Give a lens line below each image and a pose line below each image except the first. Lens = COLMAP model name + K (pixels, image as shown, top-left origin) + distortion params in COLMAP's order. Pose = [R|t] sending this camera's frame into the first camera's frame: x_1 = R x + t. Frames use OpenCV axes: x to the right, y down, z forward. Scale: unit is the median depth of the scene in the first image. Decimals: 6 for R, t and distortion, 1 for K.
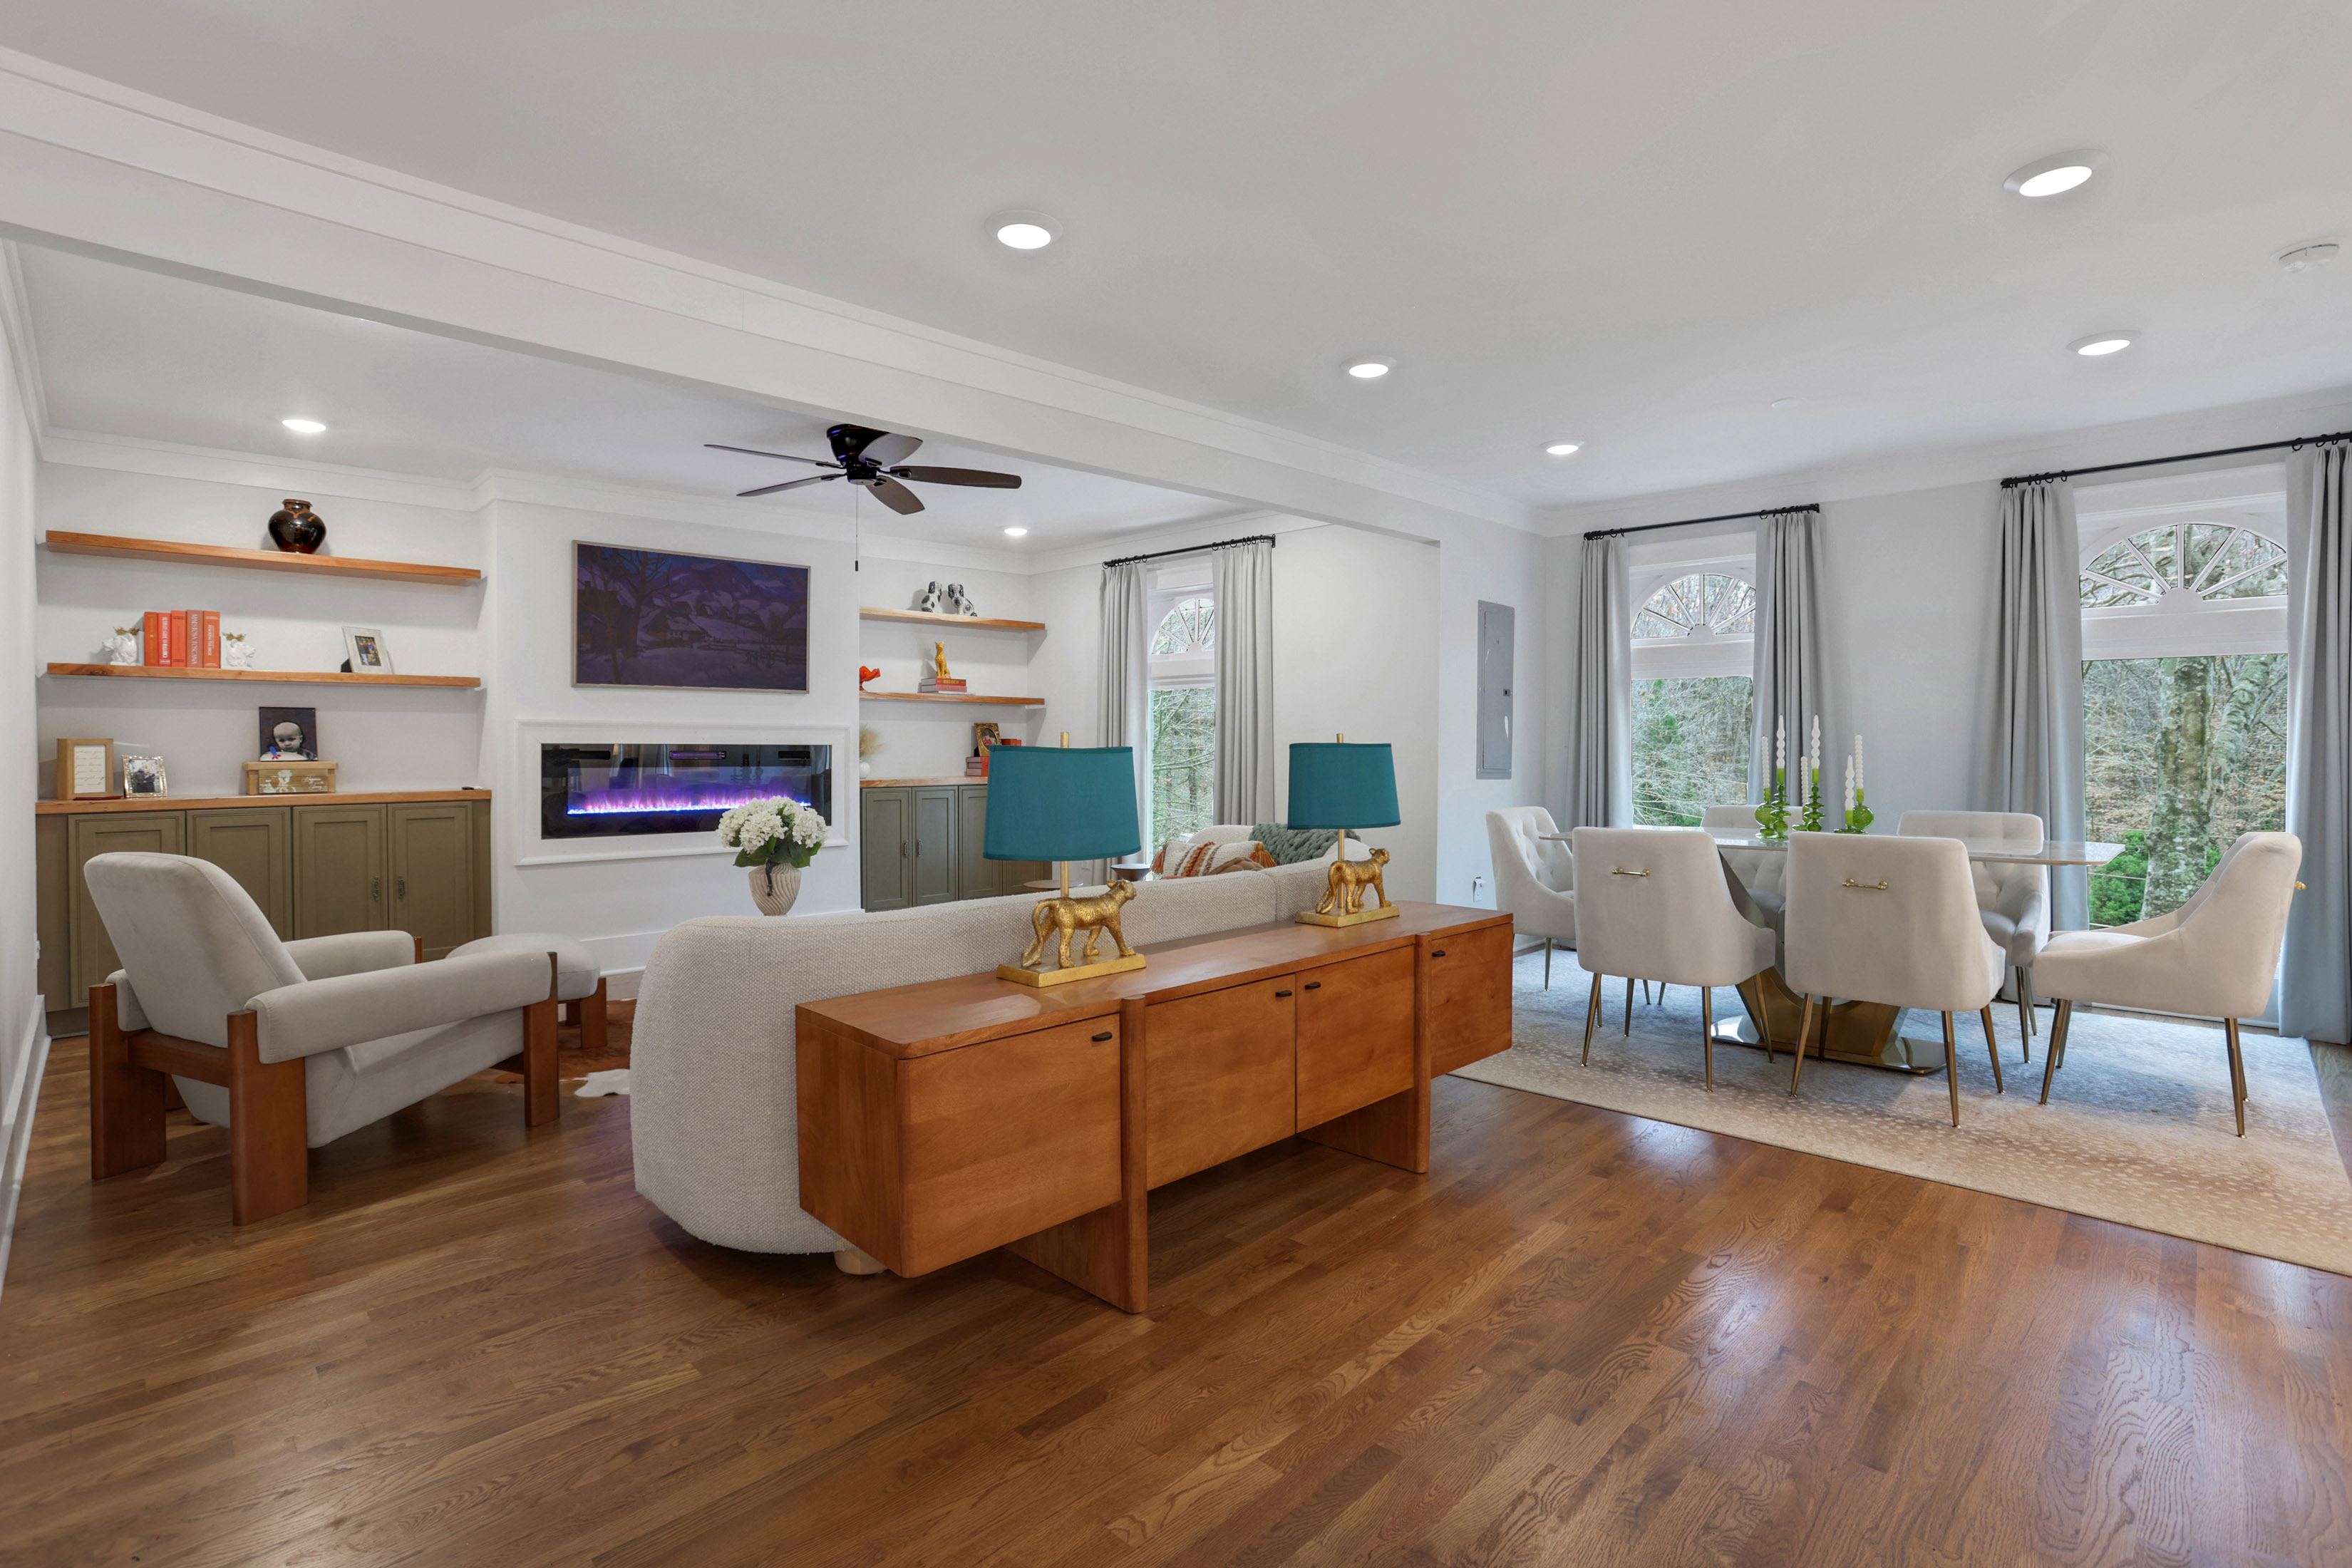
lens RADIAL K [[1121.4, 0, 1194.7], [0, 1121.4, 756.1], [0, 0, 1]] dist [-0.035013, 0.006822]
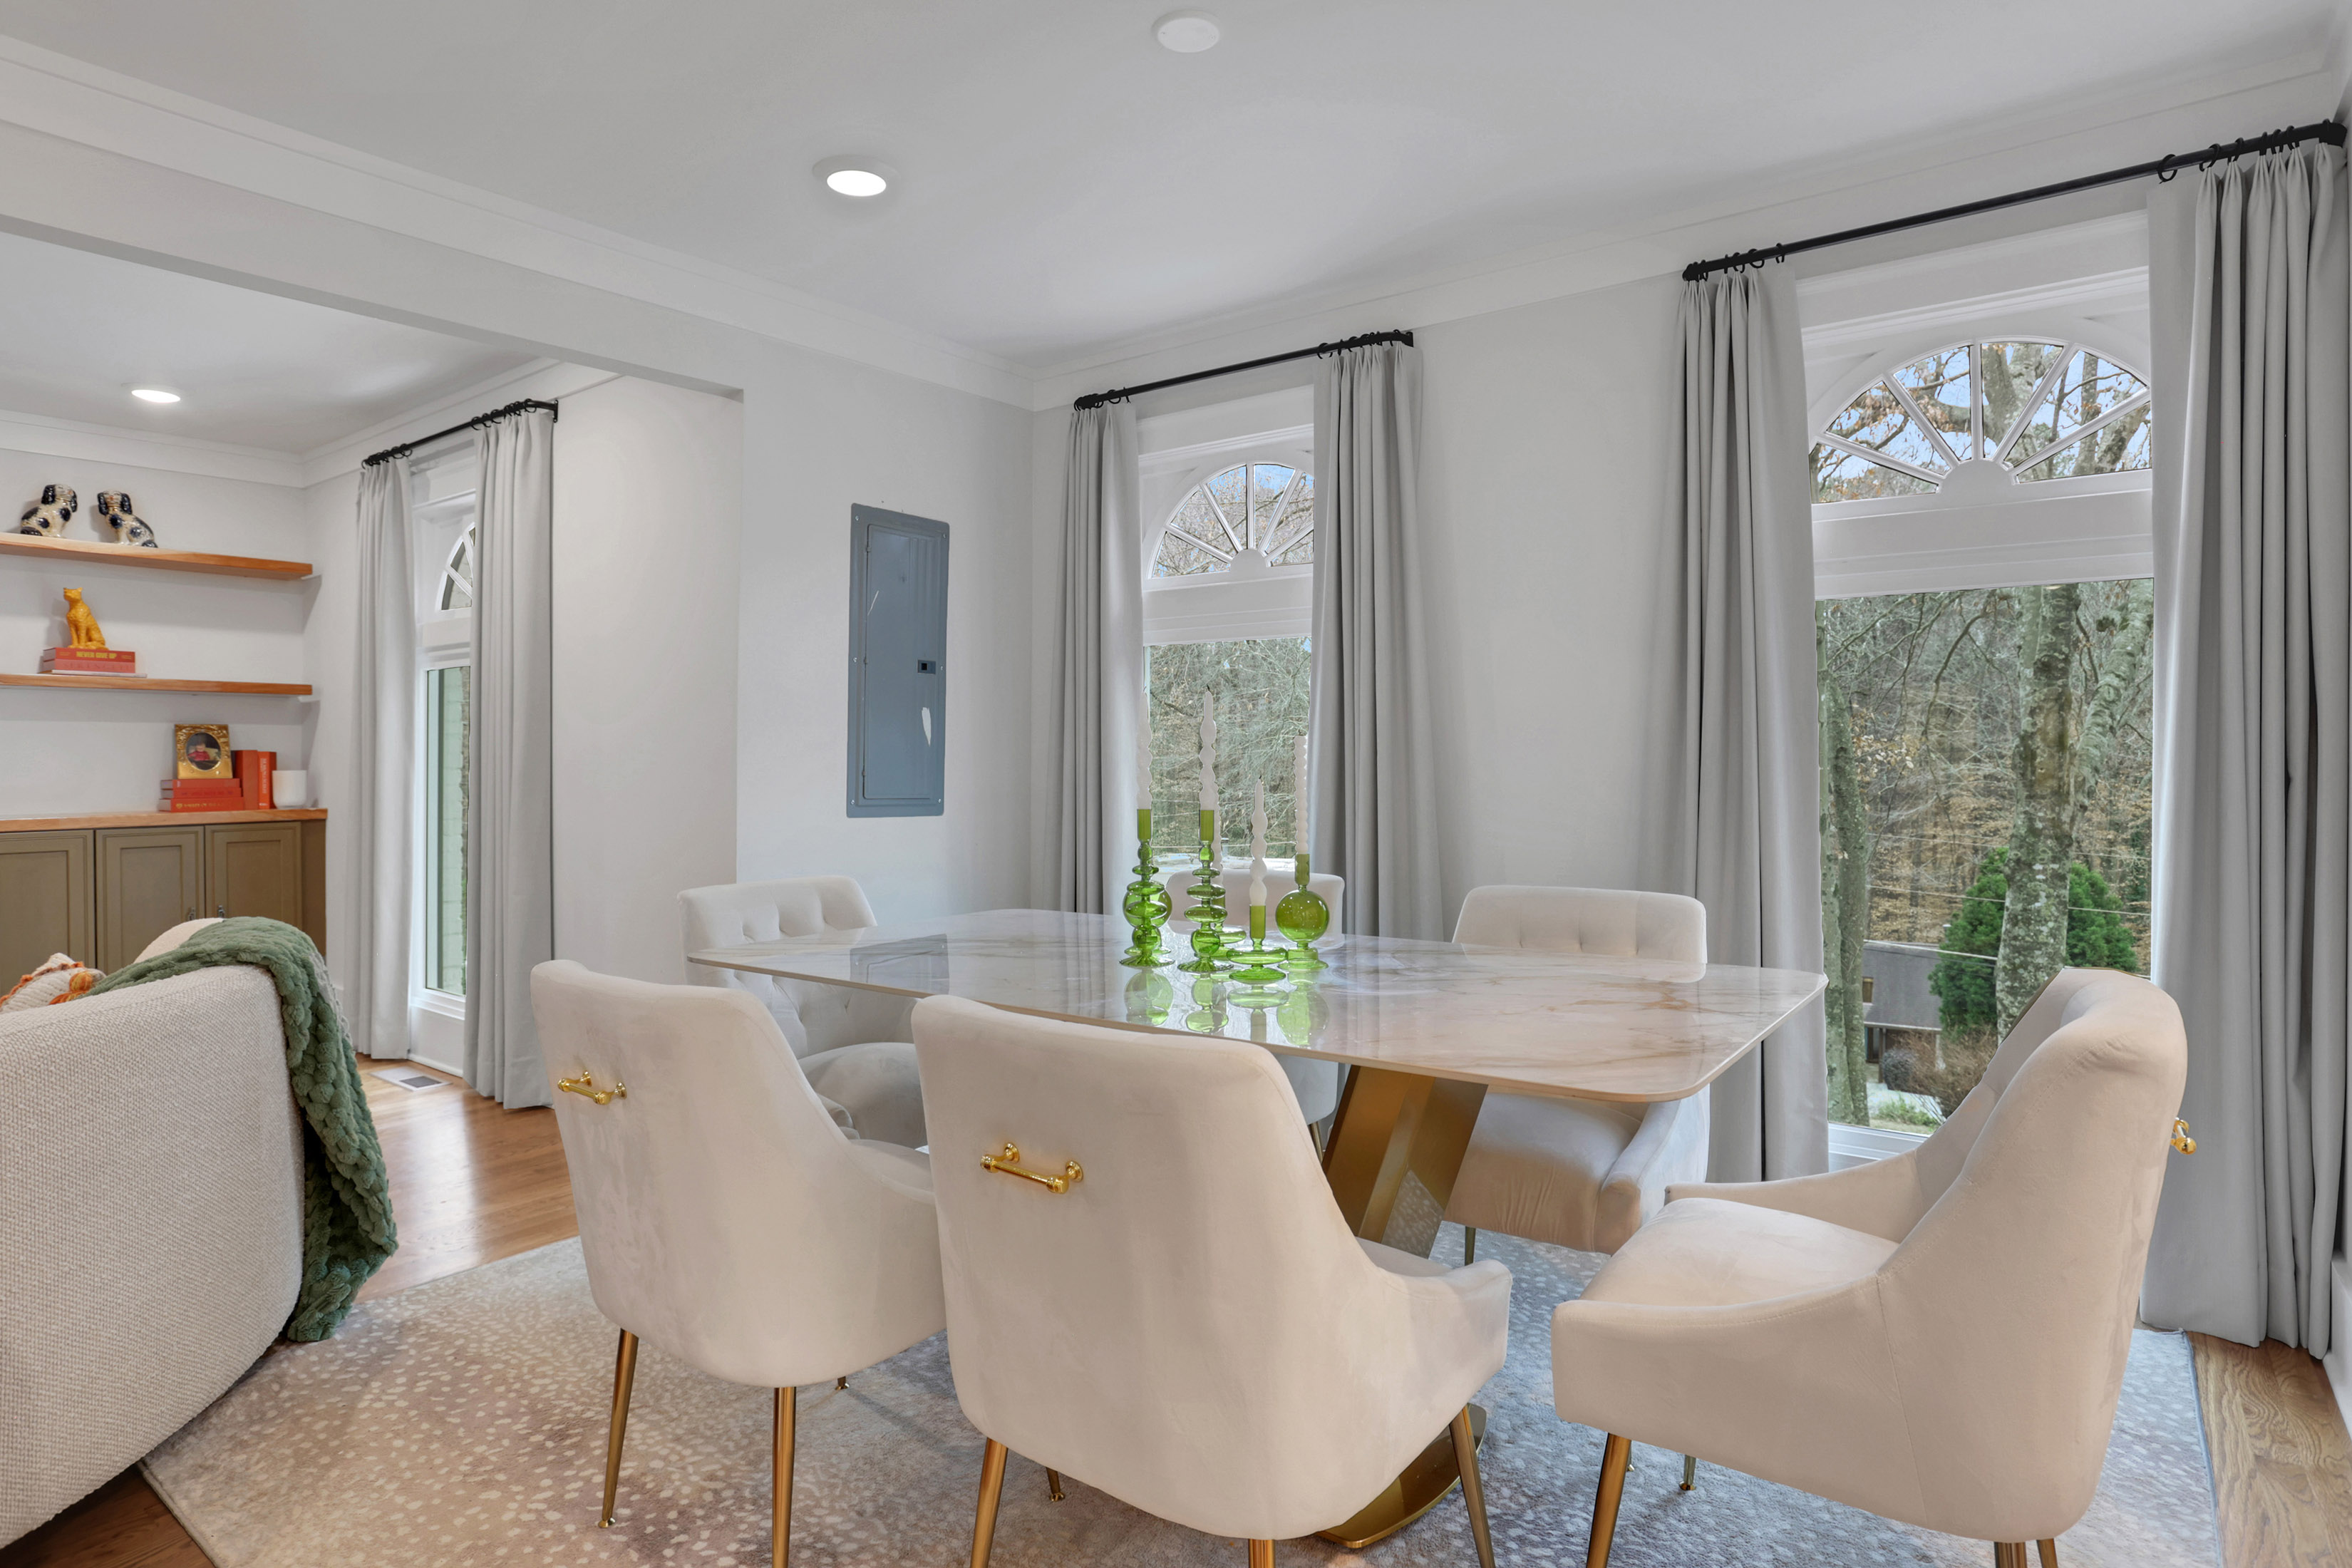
lens RADIAL K [[1212.1, 0, 1235.7], [0, 1212.1, 767.2], [0, 0, 1]] dist [-0.037568, 0.003621]
pose [[0.991921, -0.006349, 0.126697, 0.302380], [0.006576, 0.999977, -0.001373, -0.001884], [-0.126686, 0.002195, 0.991940, 0.302740]]
